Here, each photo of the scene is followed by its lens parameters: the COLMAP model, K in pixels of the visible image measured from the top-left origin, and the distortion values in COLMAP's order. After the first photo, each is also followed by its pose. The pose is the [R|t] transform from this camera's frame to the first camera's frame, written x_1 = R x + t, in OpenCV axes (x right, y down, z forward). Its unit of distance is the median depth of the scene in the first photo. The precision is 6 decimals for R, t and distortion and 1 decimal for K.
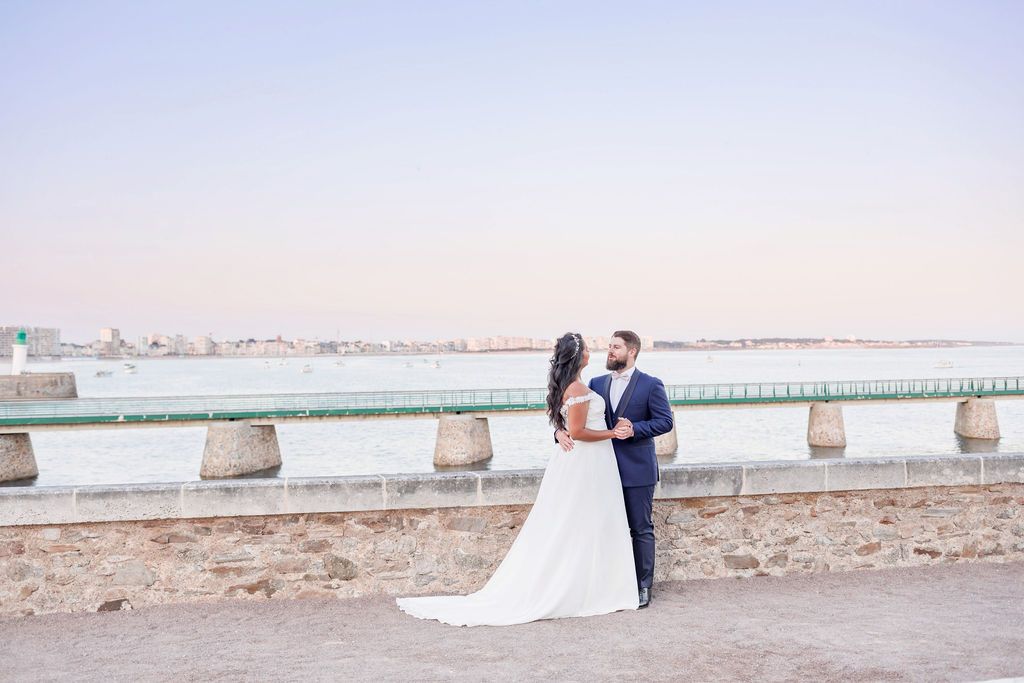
lens RADIAL K [[1016.0, 0, 512.0], [0, 1016.0, 341.5], [0, 0, 1]] dist [0.036686, -0.044082]
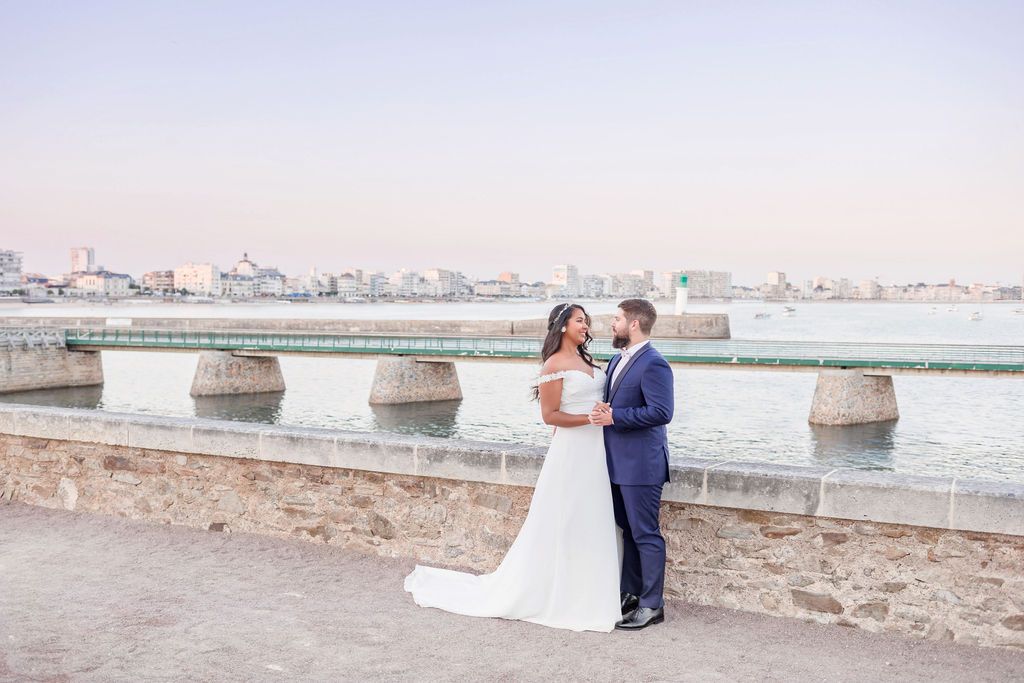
lens RADIAL K [[1016.0, 0, 512.0], [0, 1016.0, 341.5], [0, 0, 1]] dist [0.036686, -0.044082]
pose [[0.780638, 0.043817, -0.623445, 0.513234], [-0.008347, 0.998181, 0.059703, -0.022842], [0.624927, -0.041403, 0.779584, 0.266408]]
